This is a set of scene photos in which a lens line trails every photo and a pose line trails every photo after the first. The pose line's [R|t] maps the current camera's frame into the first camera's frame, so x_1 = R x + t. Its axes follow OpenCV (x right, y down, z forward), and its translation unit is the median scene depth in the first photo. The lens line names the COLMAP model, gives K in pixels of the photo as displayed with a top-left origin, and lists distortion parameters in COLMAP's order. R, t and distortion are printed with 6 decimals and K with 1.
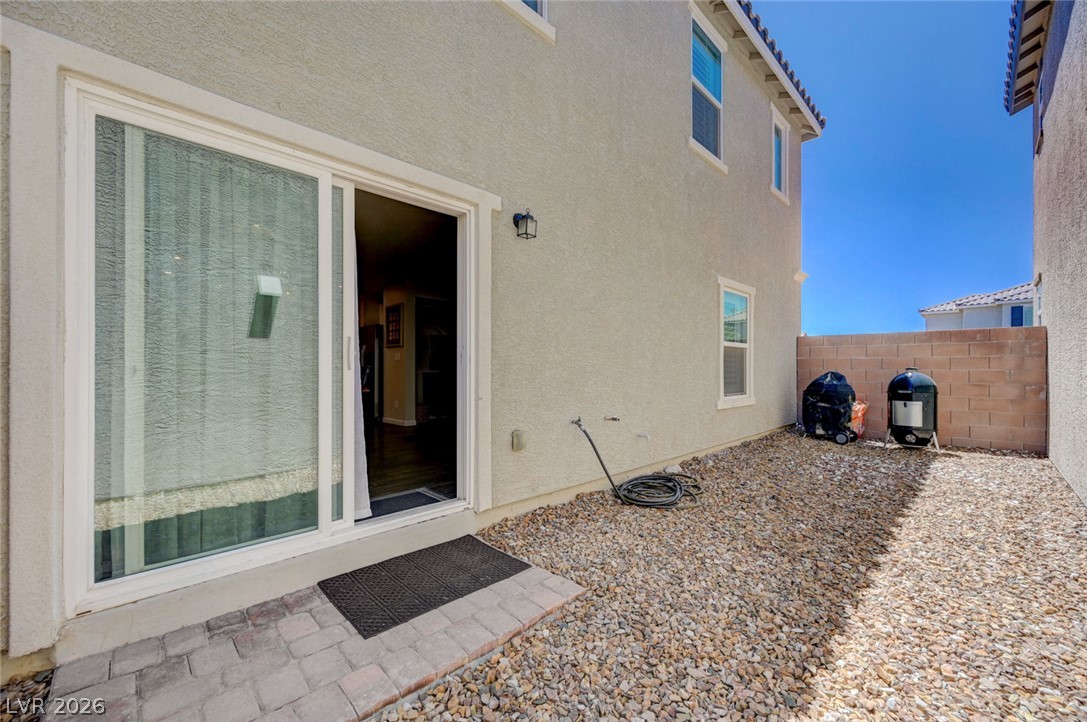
lens RADIAL K [[429.3, 0, 553.7], [0, 429.3, 365.3], [0, 0, 1]] dist [-0.000384, -0.000800]
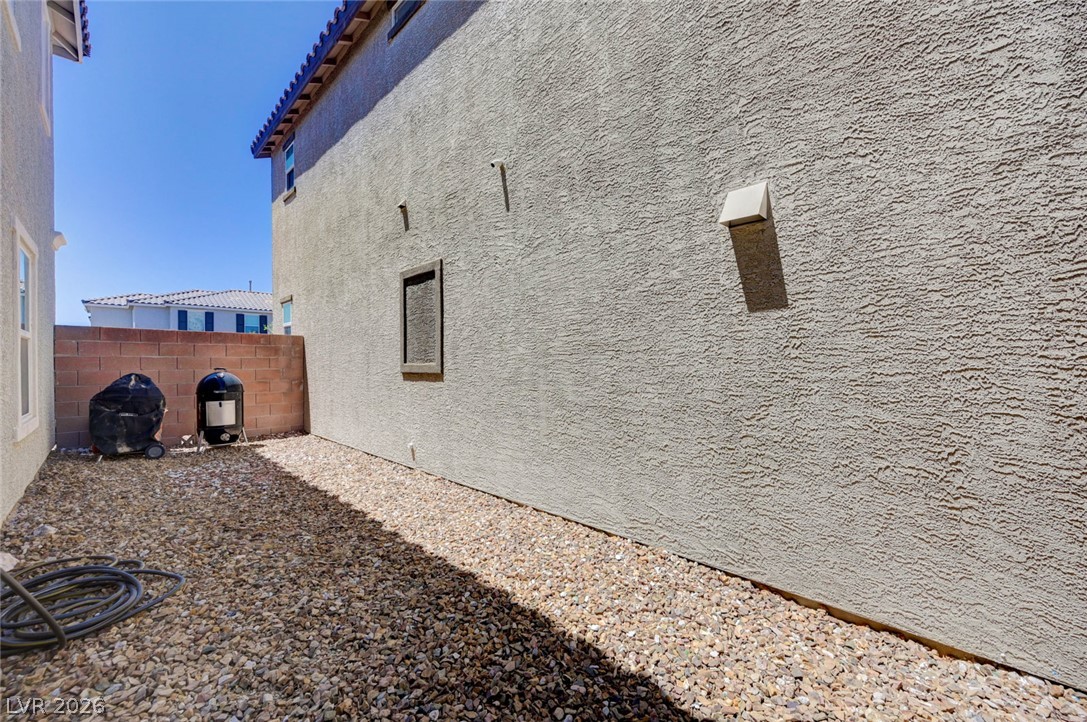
lens RADIAL K [[429.3, 0, 544.1], [0, 429.3, 363.1], [0, 0, 1]] dist [-0.000384, -0.000800]
pose [[-0.010714, 0.000132, 0.999943, -0.284603], [-0.002365, 0.999997, -0.000158, -0.010679], [-0.999940, -0.002366, -0.010714, 0.365070]]
